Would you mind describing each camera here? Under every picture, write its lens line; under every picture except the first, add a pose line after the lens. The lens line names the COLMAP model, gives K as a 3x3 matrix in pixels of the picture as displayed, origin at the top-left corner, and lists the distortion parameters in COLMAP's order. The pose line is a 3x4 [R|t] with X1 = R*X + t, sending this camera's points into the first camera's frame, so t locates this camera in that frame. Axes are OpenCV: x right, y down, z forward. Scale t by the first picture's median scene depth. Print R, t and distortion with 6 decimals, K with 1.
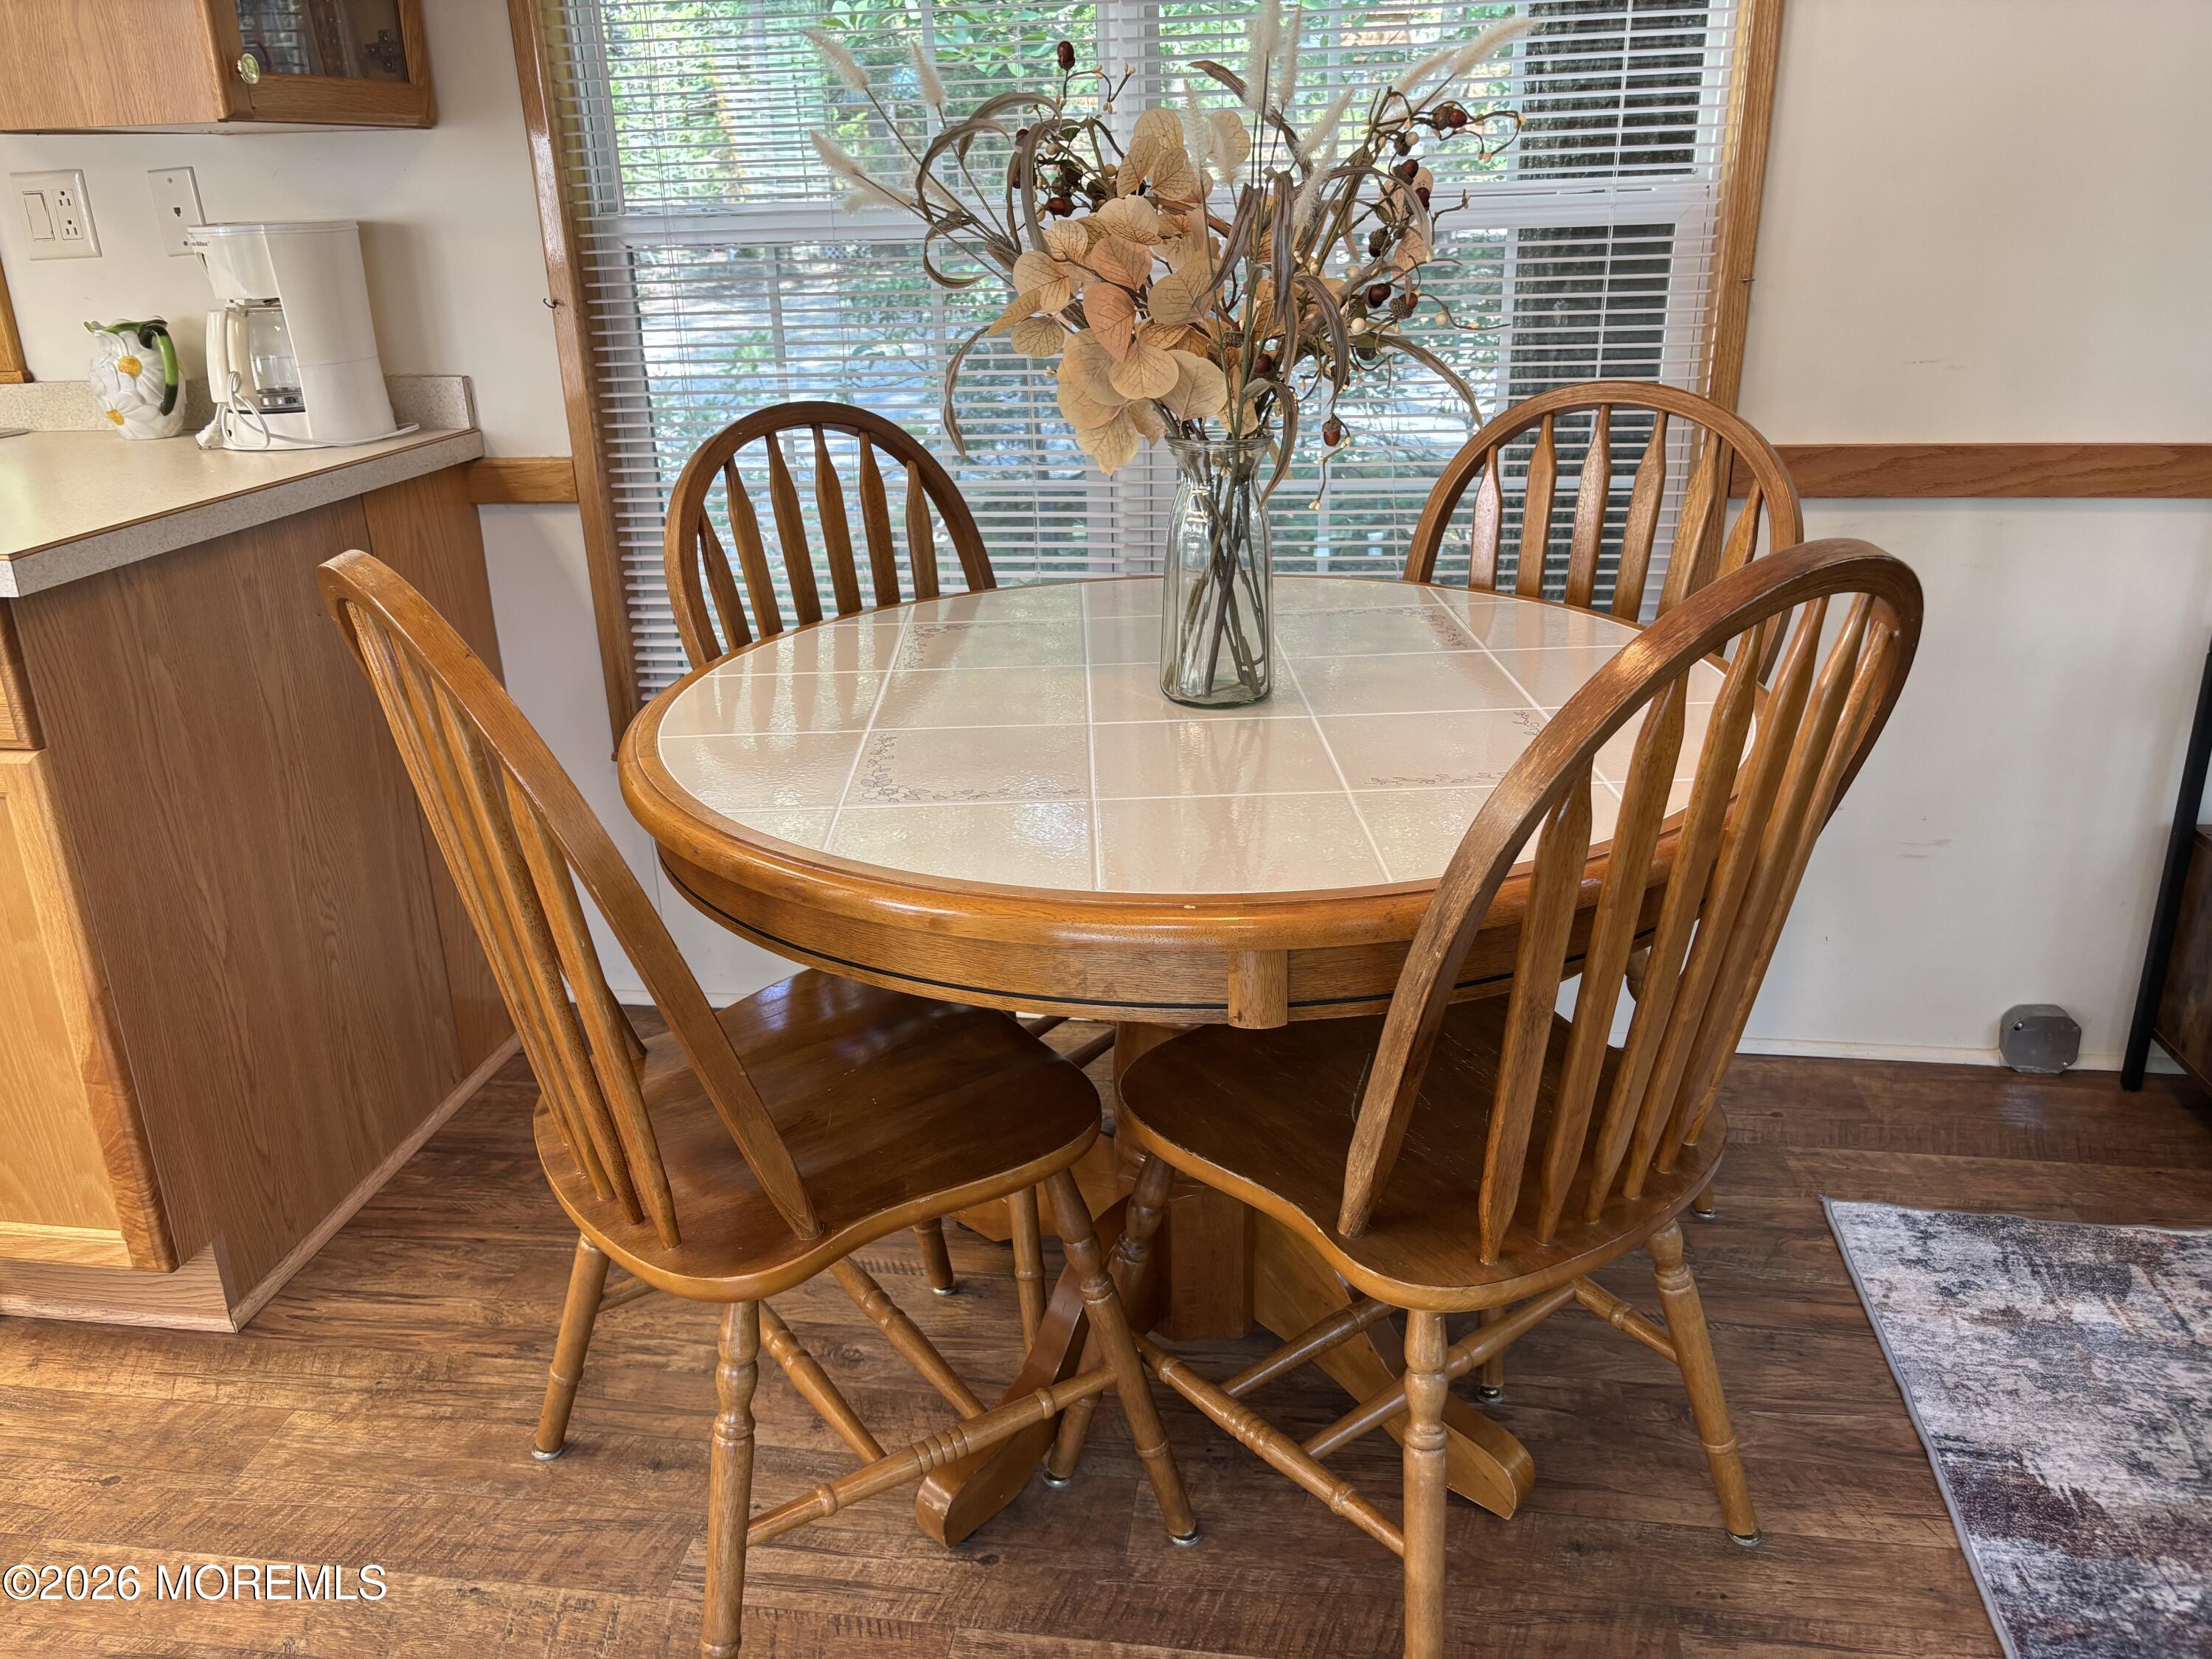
lens RADIAL K [[1669.4, 0, 1089.8], [0, 1669.4, 824.0], [0, 0, 1]] dist [0.056316, -0.063759]
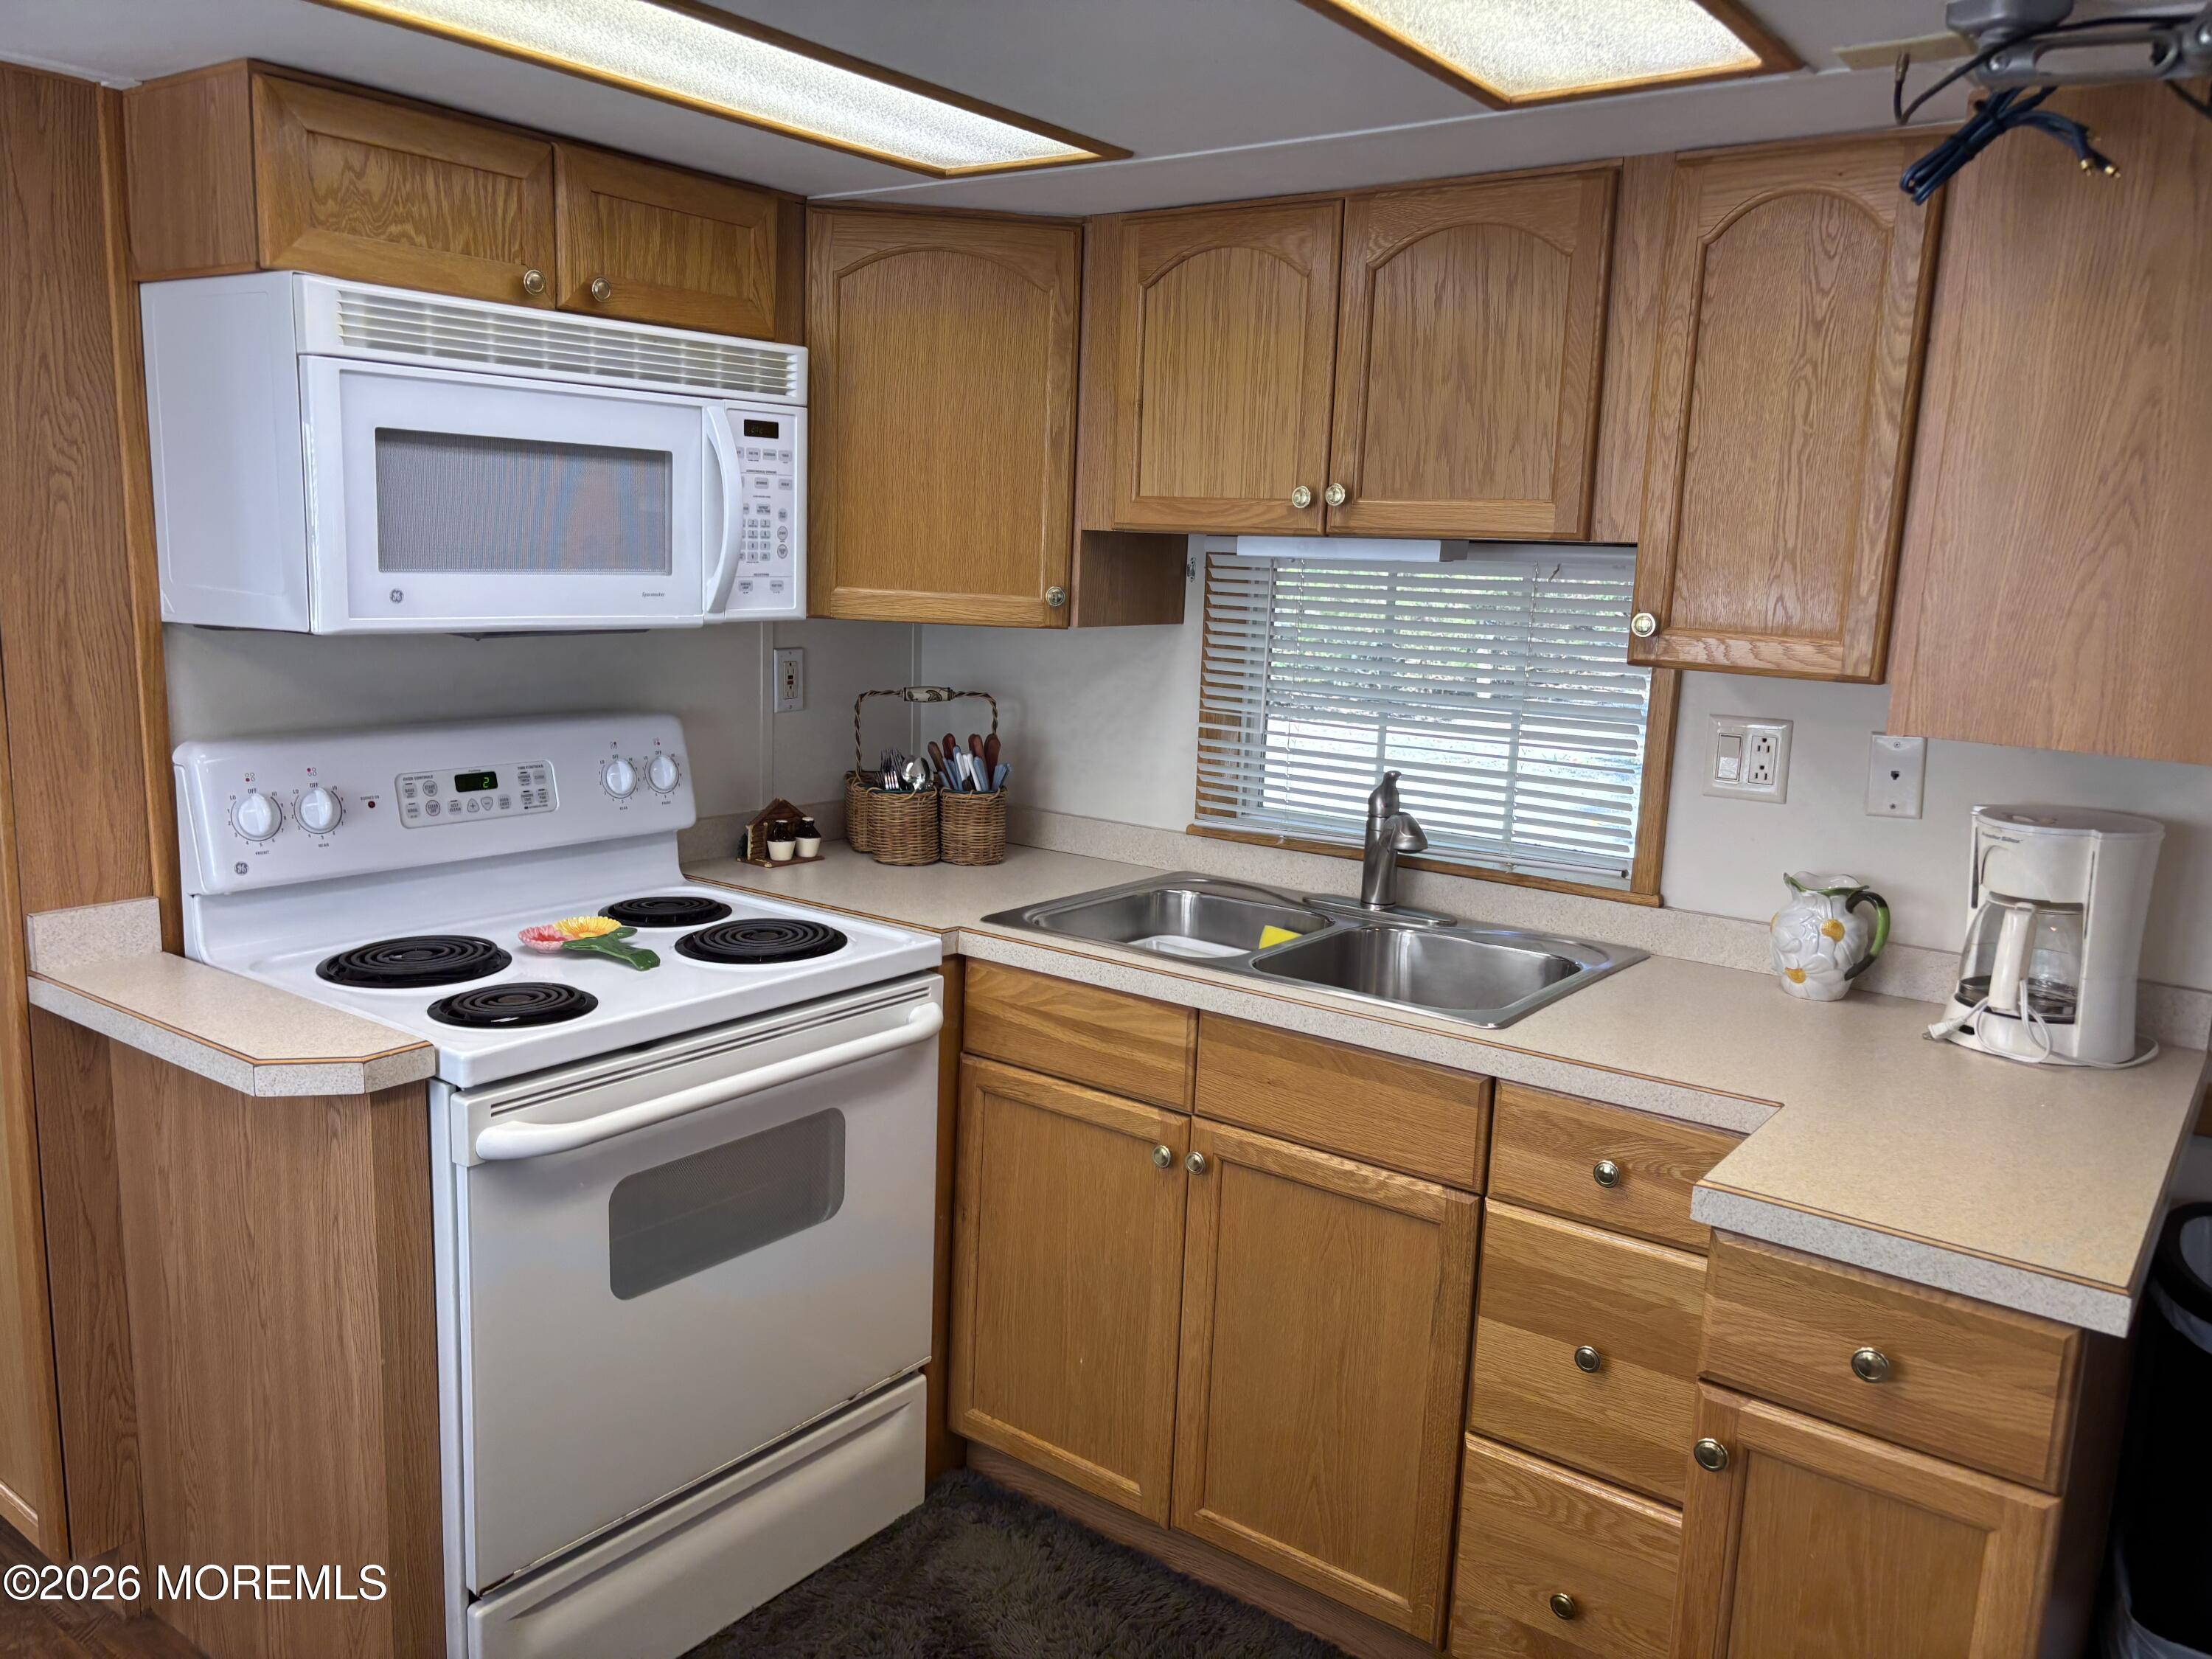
lens RADIAL K [[1669.4, 0, 1089.8], [0, 1669.4, 824.0], [0, 0, 1]] dist [0.056316, -0.063759]
pose [[0.880129, 0.142546, -0.452828, -0.515450], [-0.227371, 0.963909, -0.138496, -0.101904], [0.416743, 0.224854, 0.880776, -0.023291]]
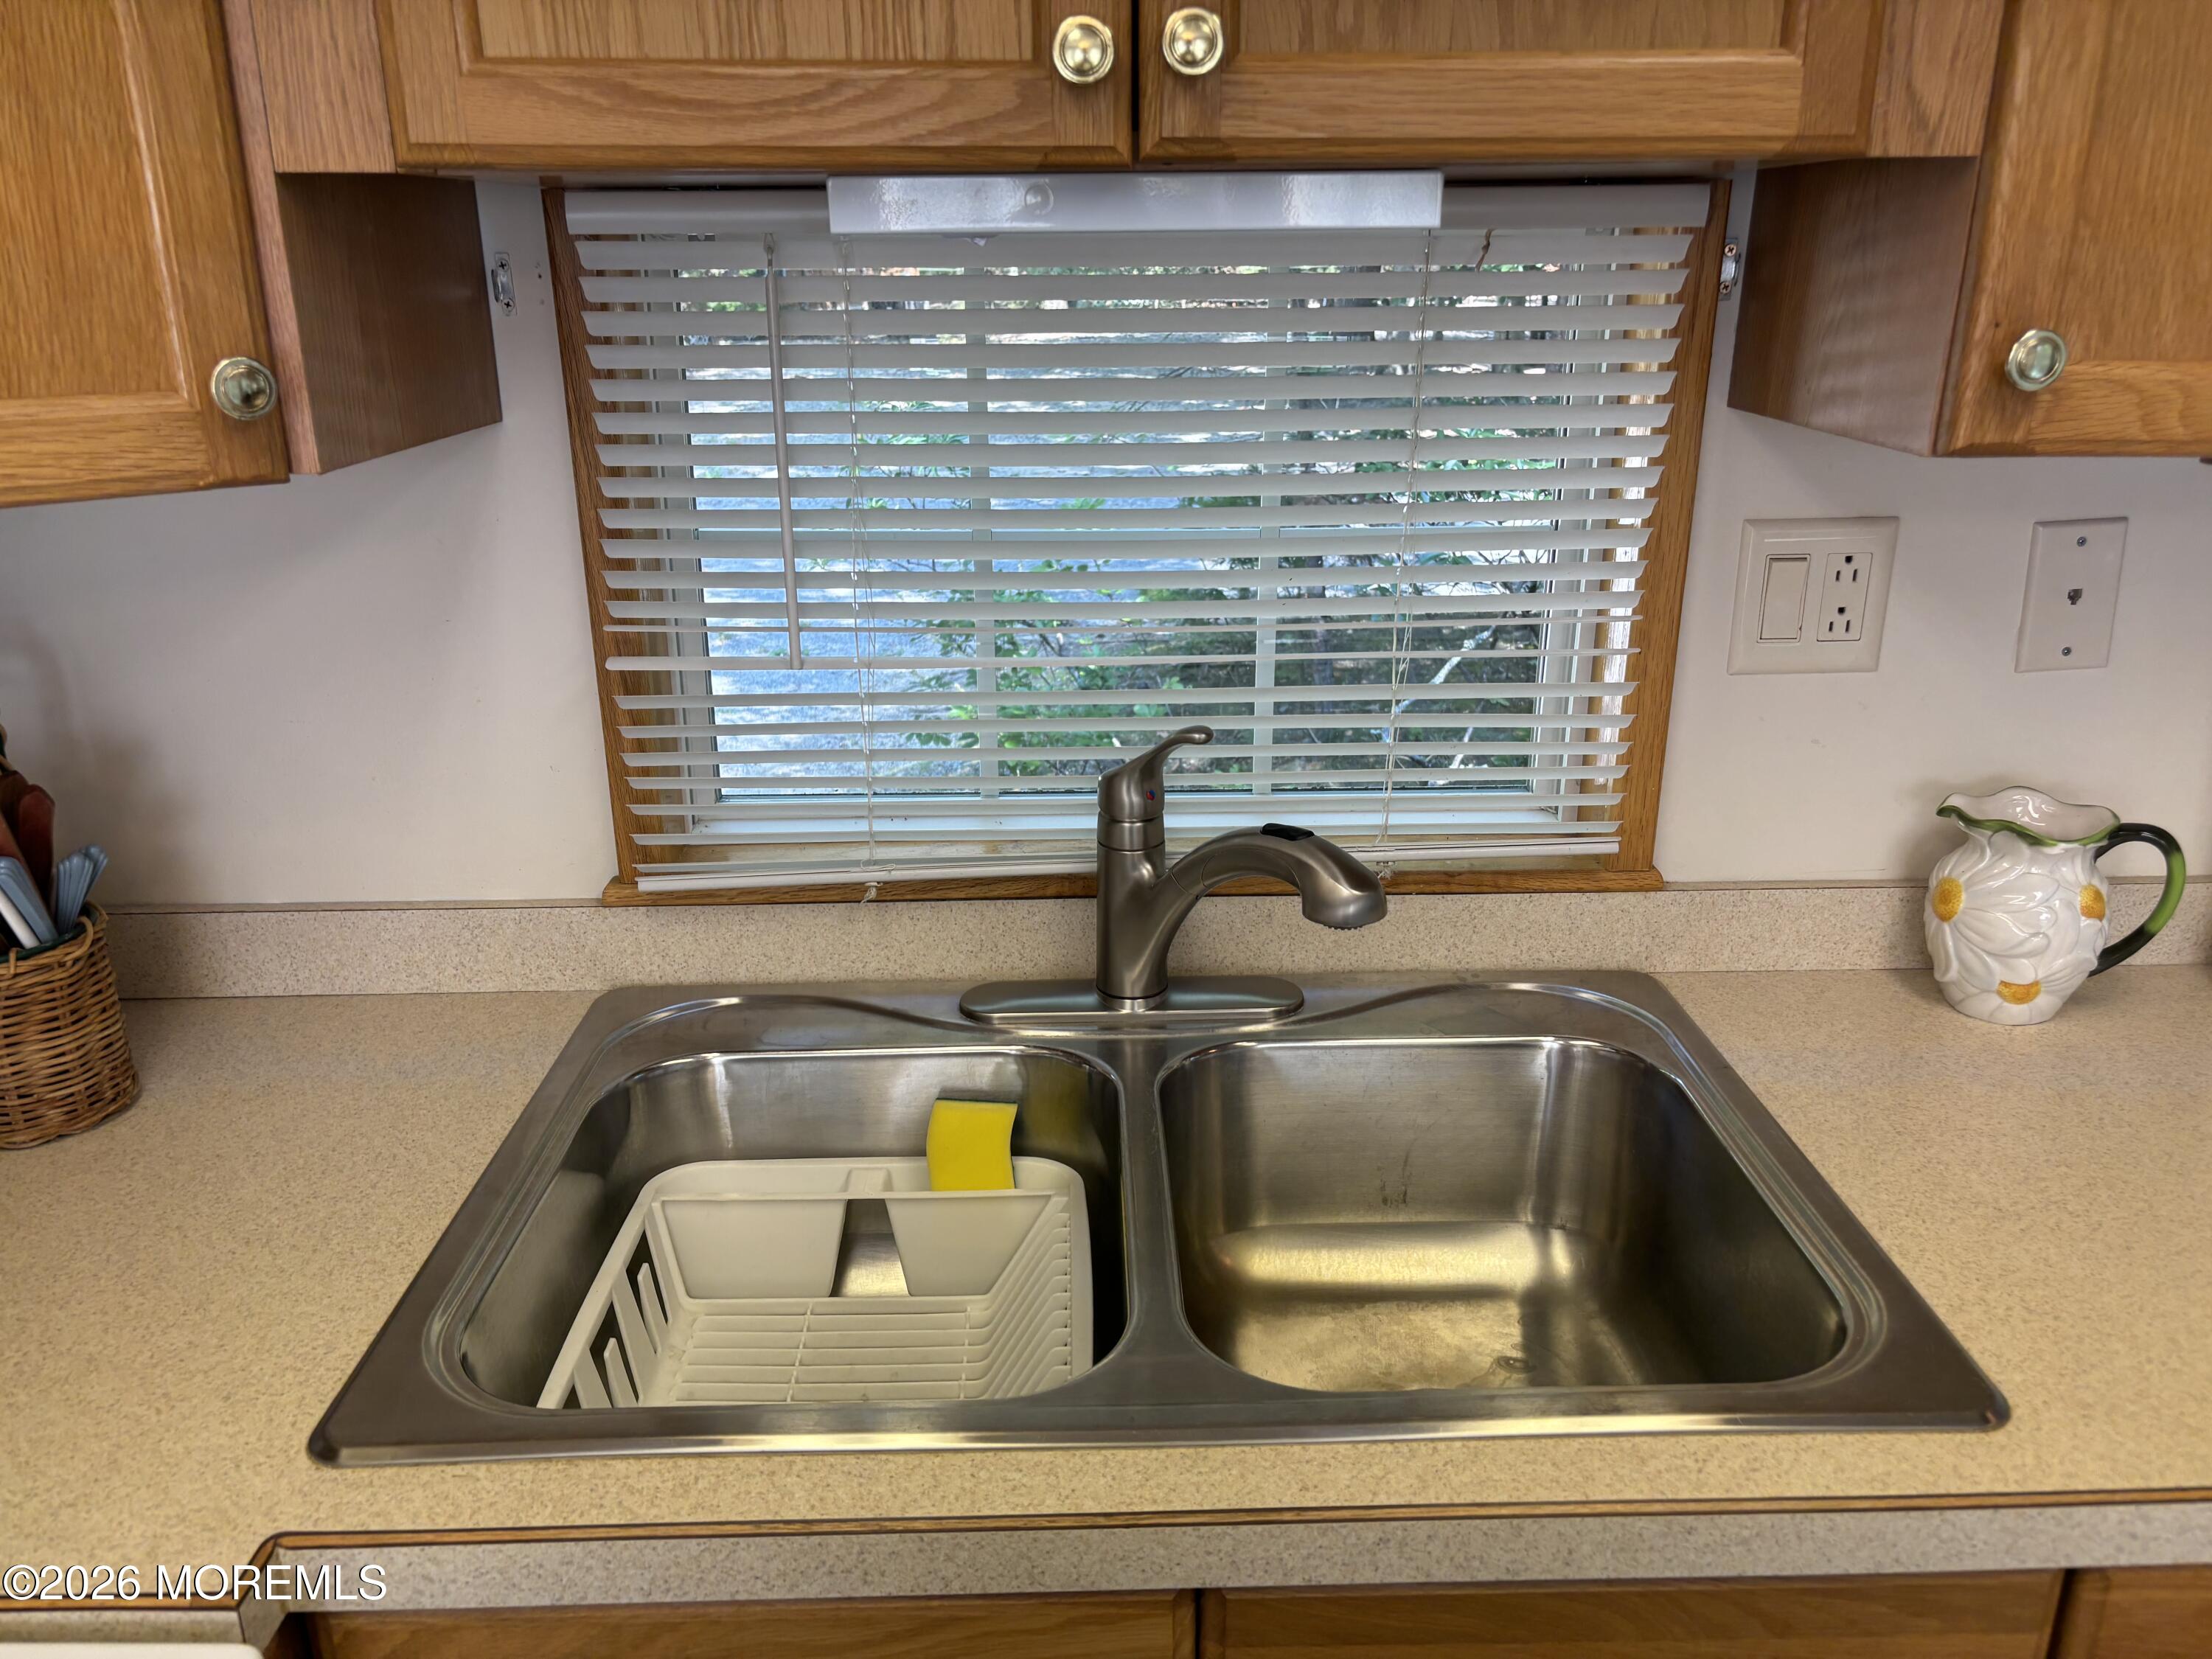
lens RADIAL K [[1669.4, 0, 1089.8], [0, 1669.4, 824.0], [0, 0, 1]] dist [0.056316, -0.063759]
pose [[0.983806, -0.030613, 0.176604, -0.960846], [0.037858, 0.998568, -0.037797, -0.287053], [-0.175195, 0.043871, 0.983556, 0.540747]]
